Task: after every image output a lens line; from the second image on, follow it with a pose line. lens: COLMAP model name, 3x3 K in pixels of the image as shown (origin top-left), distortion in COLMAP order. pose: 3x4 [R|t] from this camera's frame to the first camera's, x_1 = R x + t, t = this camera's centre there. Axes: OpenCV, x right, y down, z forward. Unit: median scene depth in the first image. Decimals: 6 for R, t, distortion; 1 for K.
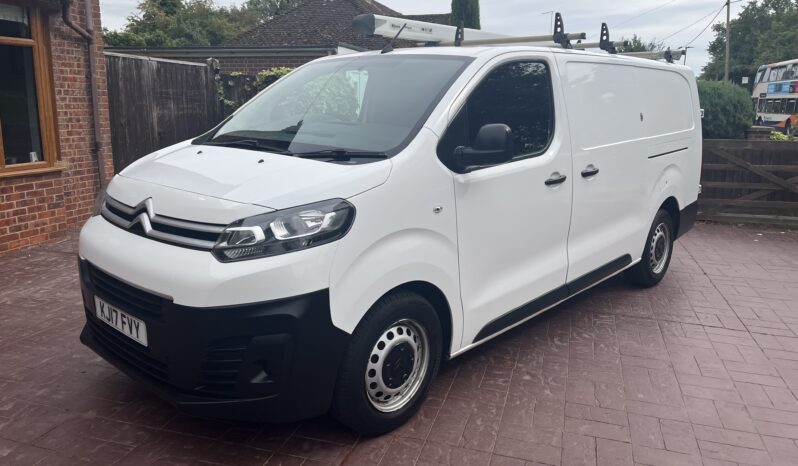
lens RADIAL K [[590.8, 0, 399.1], [0, 590.8, 261.0], [0, 0, 1]] dist [-0.002579, -0.002235]
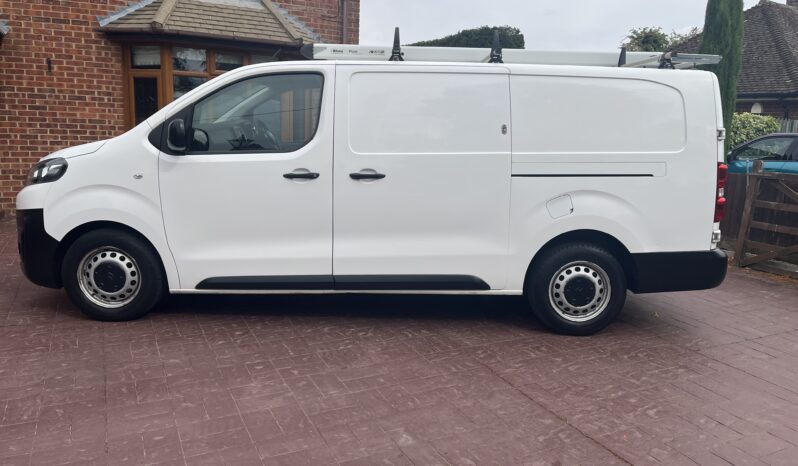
lens RADIAL K [[599.0, 0, 399.0], [0, 599.0, 233.0], [0, 0, 1]] dist [-0.001640, -0.001779]
pose [[0.693996, 0.144739, -0.705280, 1.144855], [-0.209634, 0.977764, -0.005621, -0.056374], [0.688784, 0.151752, 0.708907, 0.302868]]
